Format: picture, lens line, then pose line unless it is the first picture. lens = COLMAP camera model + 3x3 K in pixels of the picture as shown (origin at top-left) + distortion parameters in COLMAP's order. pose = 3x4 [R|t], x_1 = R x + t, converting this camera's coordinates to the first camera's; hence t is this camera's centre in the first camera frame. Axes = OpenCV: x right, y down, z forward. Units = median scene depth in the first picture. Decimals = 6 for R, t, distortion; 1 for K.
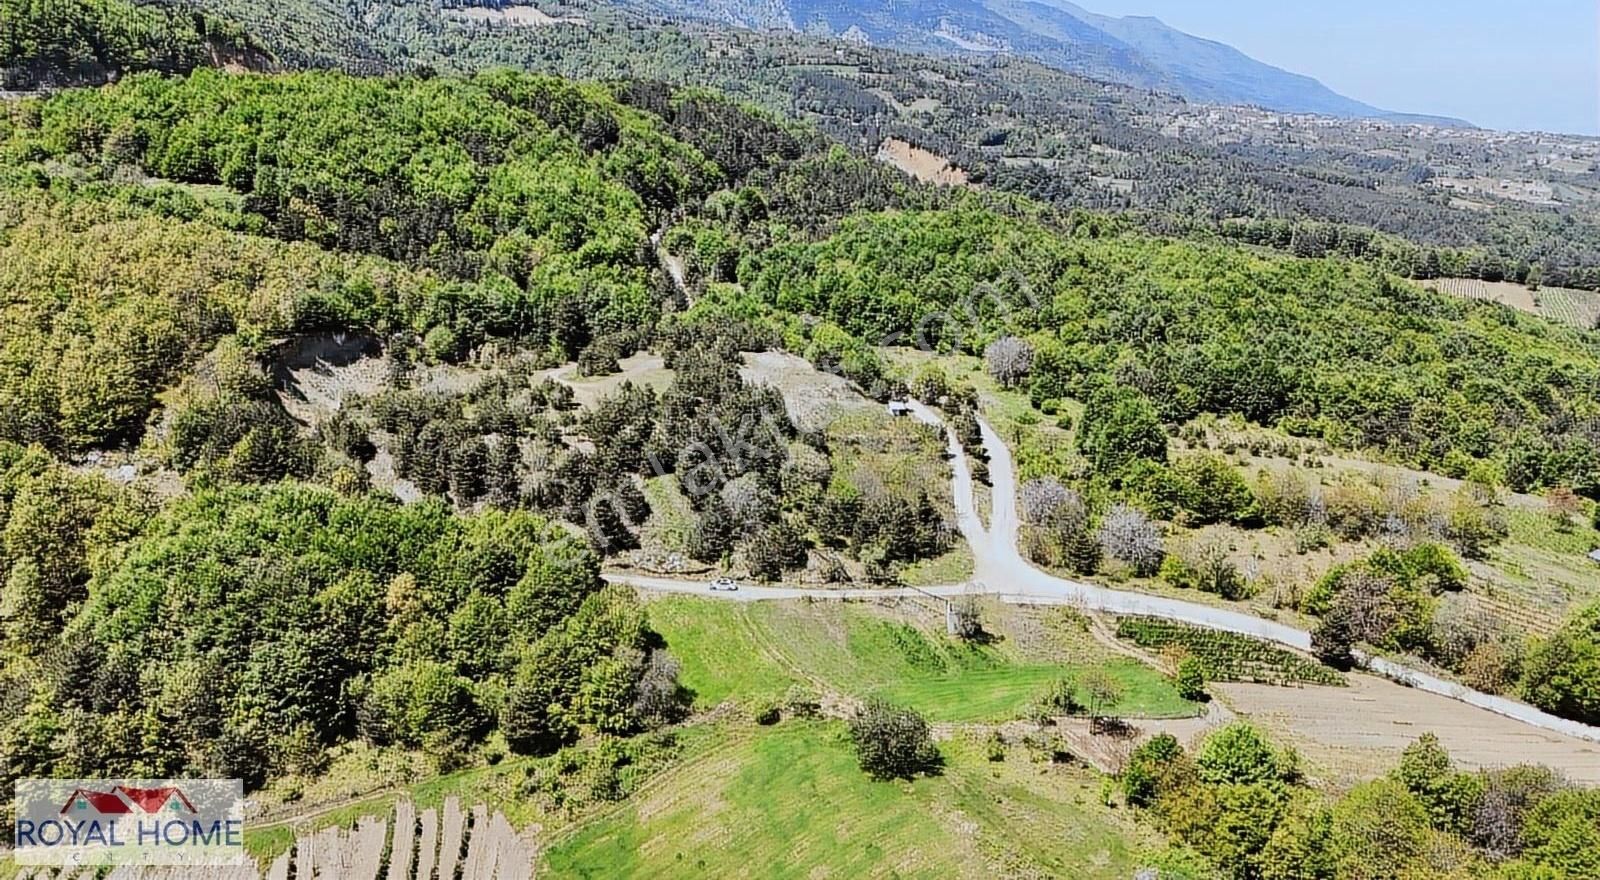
lens RADIAL K [[1120.7, 0, 813.6], [0, 1120.7, 437.4], [0, 0, 1]] dist [0.171048, -0.078891]
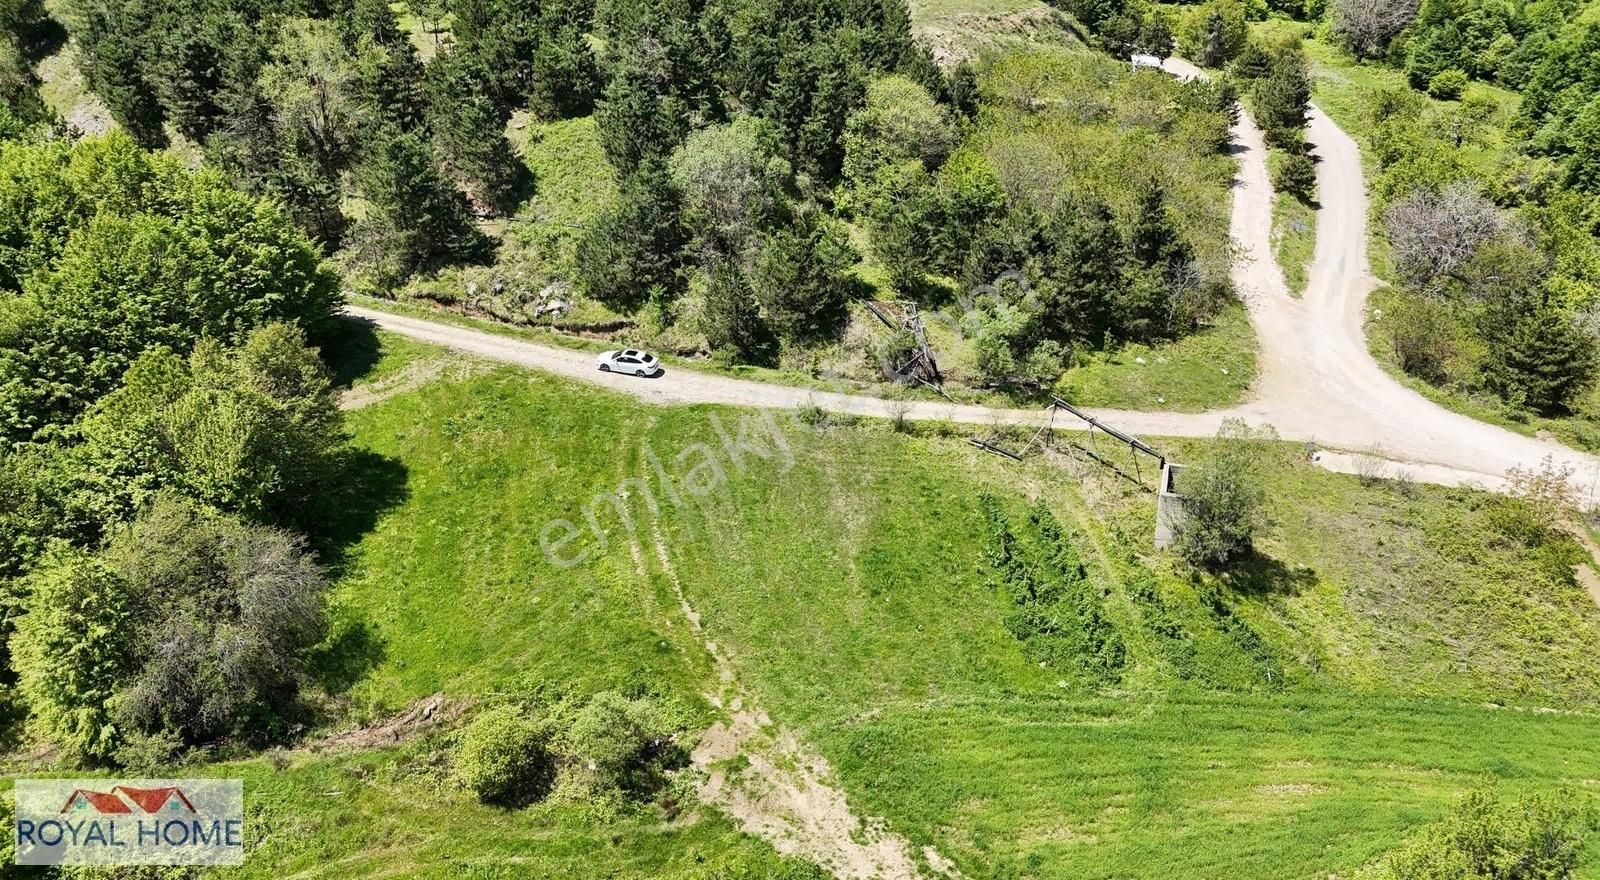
lens RADIAL K [[1123.4, 0, 805.9], [0, 1123.4, 436.3], [0, 0, 1]] dist [0.076522, -0.080258]
pose [[0.969089, 0.106461, -0.222557, 0.079978], [-0.059832, 0.976589, 0.206627, 0.062757], [0.239344, -0.186924, 0.952772, 0.573100]]
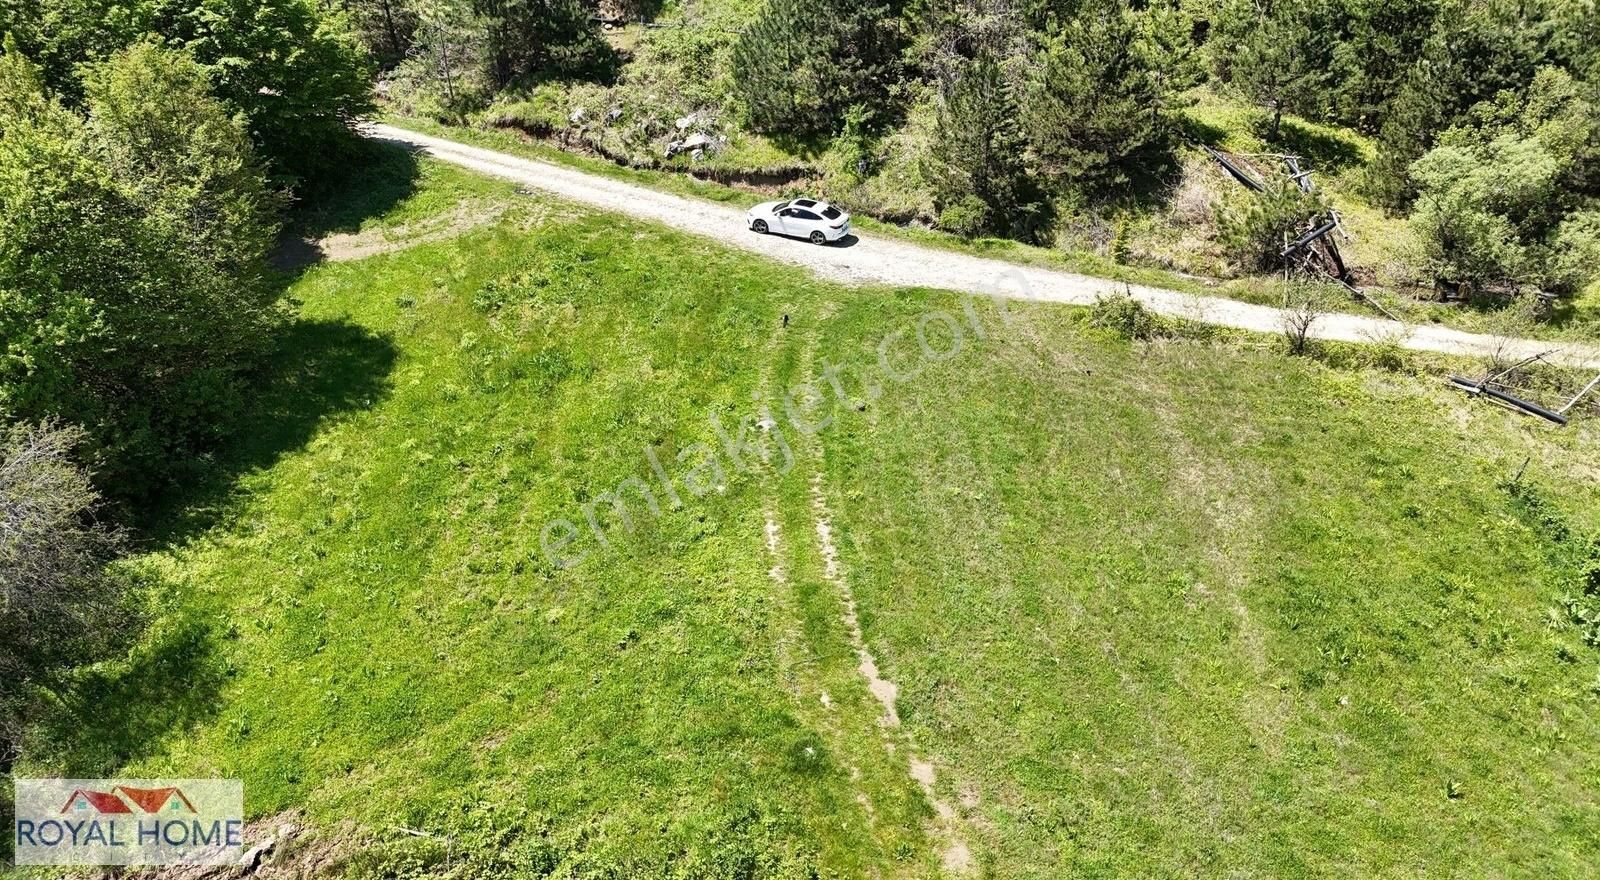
lens RADIAL K [[1123.4, 0, 805.9], [0, 1123.4, 436.3], [0, 0, 1]] dist [0.076522, -0.080258]
pose [[0.908414, 0.179272, -0.377684, 0.025199], [-0.100731, 0.970637, 0.218444, 0.117047], [0.405755, -0.160393, 0.899798, 0.726139]]
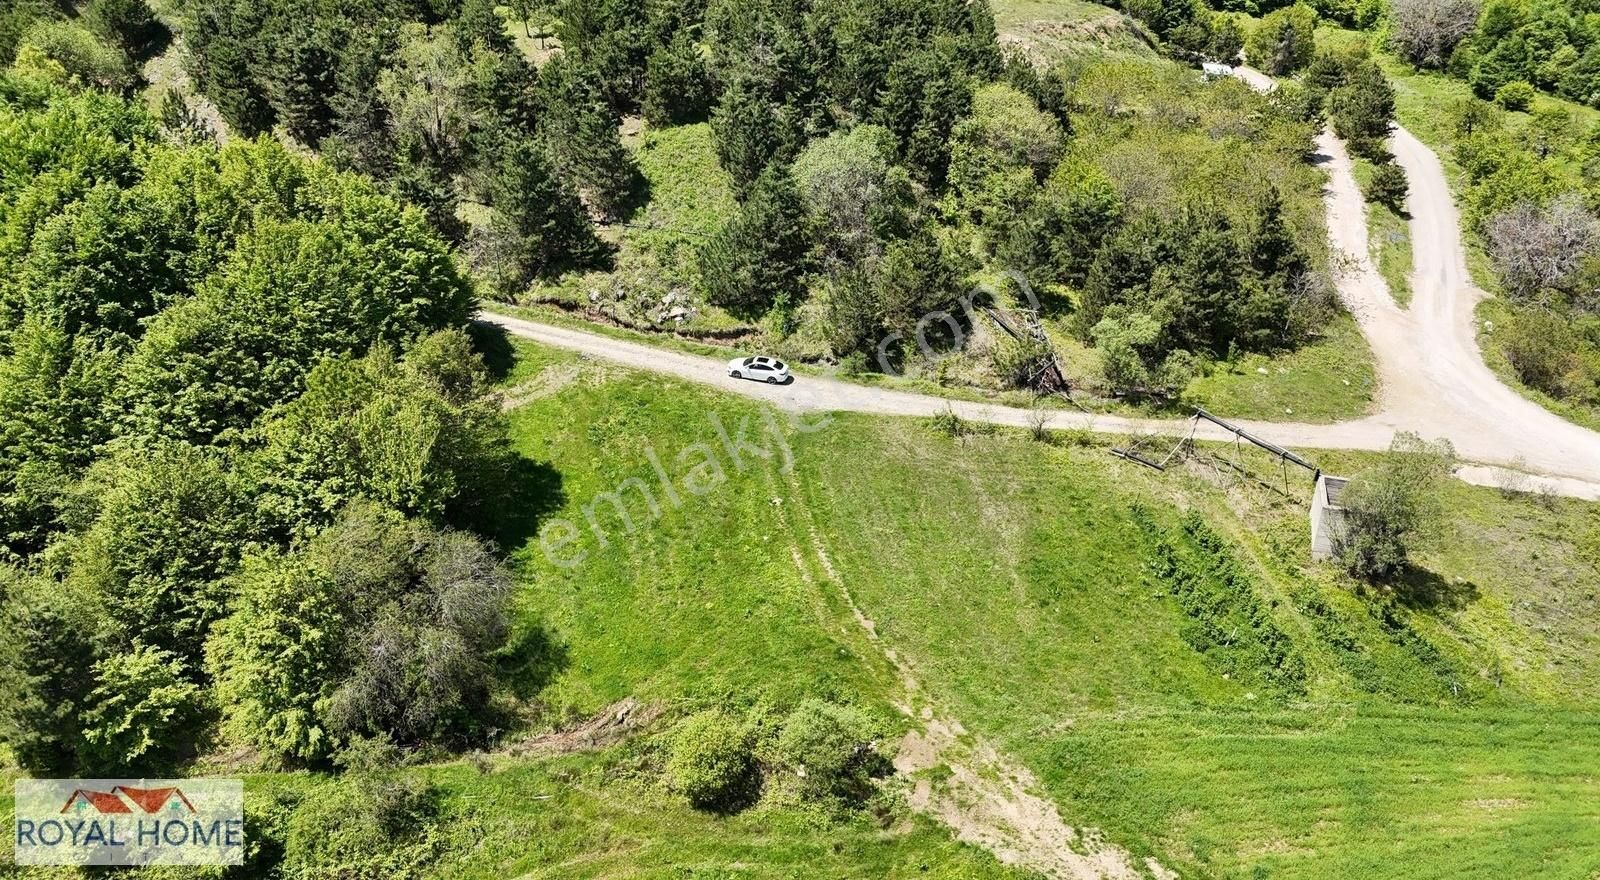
lens RADIAL K [[1123.4, 0, 805.9], [0, 1123.4, 436.3], [0, 0, 1]] dist [0.076522, -0.080258]
pose [[0.968250, 0.114420, -0.222262, 0.034297], [-0.068162, 0.976253, 0.205633, 0.063199], [0.240512, -0.183954, 0.953056, 0.560155]]
